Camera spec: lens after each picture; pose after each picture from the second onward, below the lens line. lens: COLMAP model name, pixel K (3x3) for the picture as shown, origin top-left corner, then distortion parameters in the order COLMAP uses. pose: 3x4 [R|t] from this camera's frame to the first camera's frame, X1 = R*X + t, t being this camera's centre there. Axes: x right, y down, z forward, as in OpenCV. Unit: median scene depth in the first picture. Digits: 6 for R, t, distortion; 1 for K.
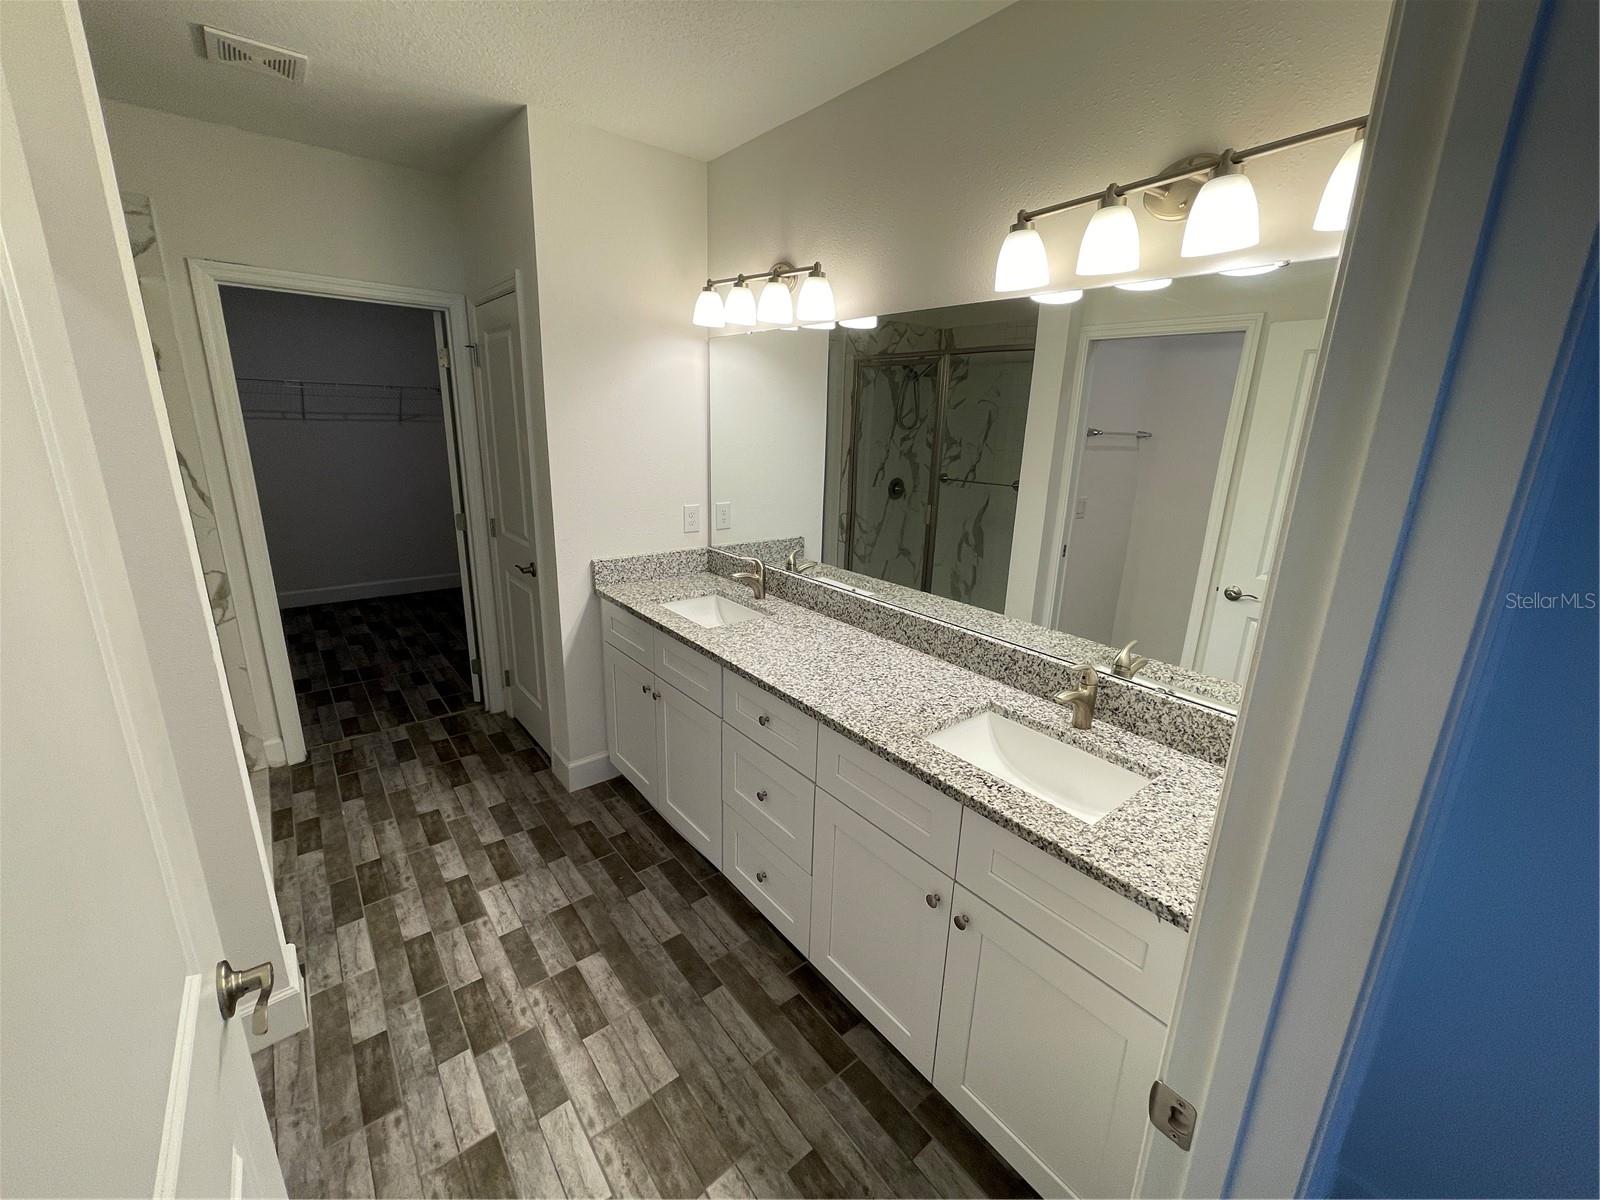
lens RADIAL K [[644.1, 0, 797.1], [0, 644.1, 600.5], [0, 0, 1]] dist [0.001652, -0.001143]
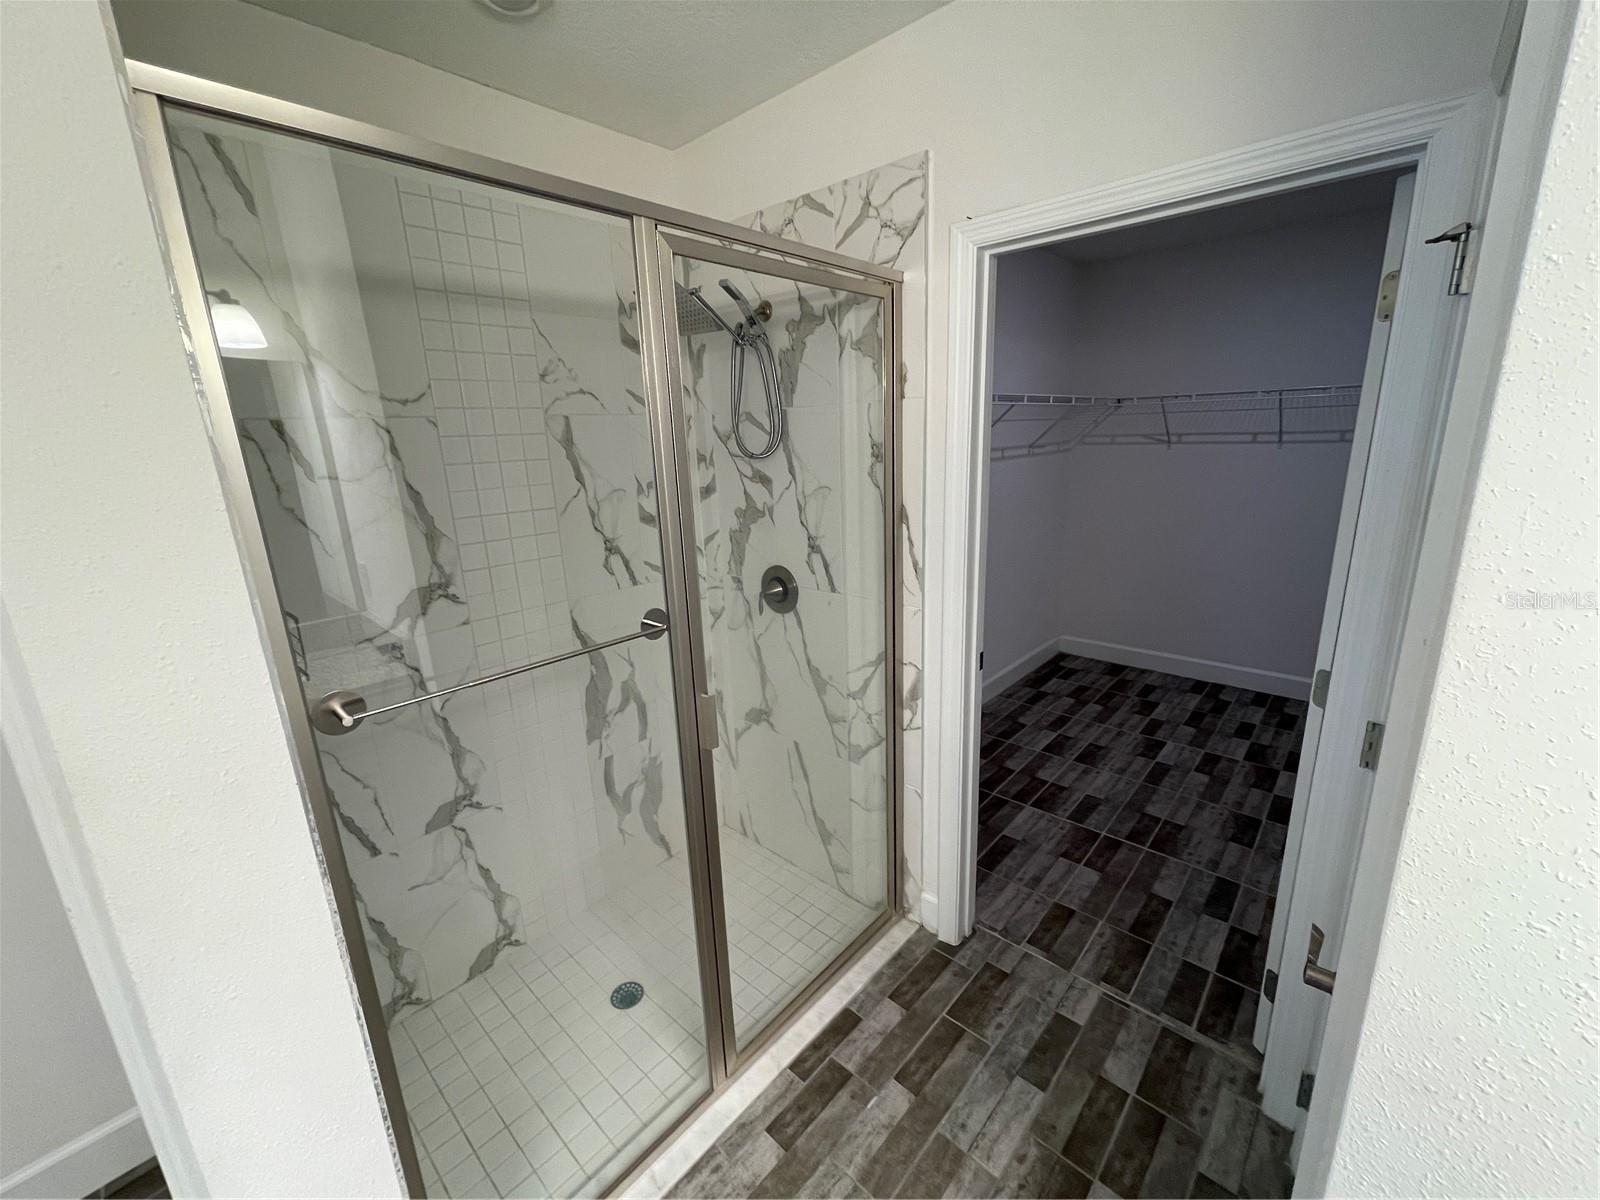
lens RADIAL K [[644.1, 0, 791.3], [0, 644.1, 600.6], [0, 0, 1]] dist [0.001652, -0.001143]
pose [[0.149528, 0.201432, -0.968022, -0.179337], [-0.222815, 0.960711, 0.165493, -0.168984], [0.963325, 0.190944, 0.188535, 0.581263]]
